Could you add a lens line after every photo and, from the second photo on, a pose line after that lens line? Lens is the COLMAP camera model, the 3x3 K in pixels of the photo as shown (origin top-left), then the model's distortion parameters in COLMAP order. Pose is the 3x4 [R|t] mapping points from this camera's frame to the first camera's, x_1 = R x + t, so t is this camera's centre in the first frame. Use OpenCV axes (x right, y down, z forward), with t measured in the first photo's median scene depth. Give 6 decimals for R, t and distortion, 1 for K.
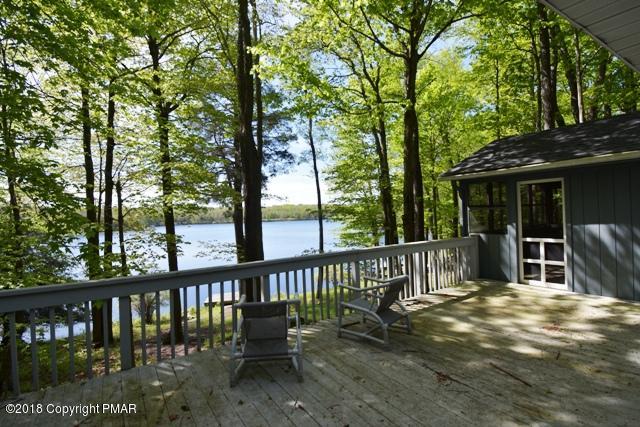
lens RADIAL K [[309.7, 0, 320.6], [0, 309.7, 211.9], [0, 0, 1]] dist [-0.001886, -0.000407]
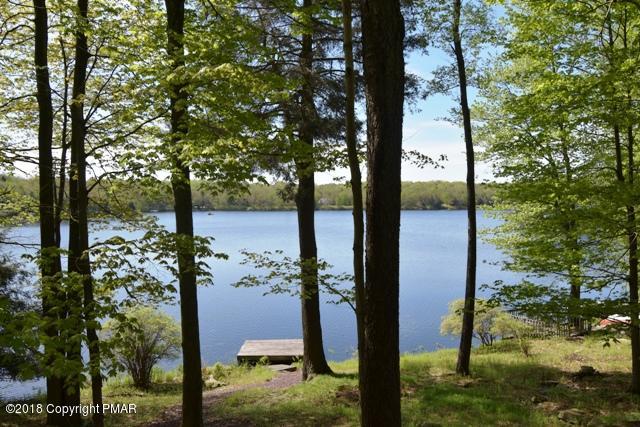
lens RADIAL K [[551.7, 0, 319.2], [0, 551.7, 213.0], [0, 0, 1]] dist [-0.000338, 0.008115]
pose [[0.978083, 0.031784, -0.205774, -0.075527], [-0.024513, 0.998985, 0.037790, 0.003737], [0.206766, -0.031917, 0.977870, 0.147577]]
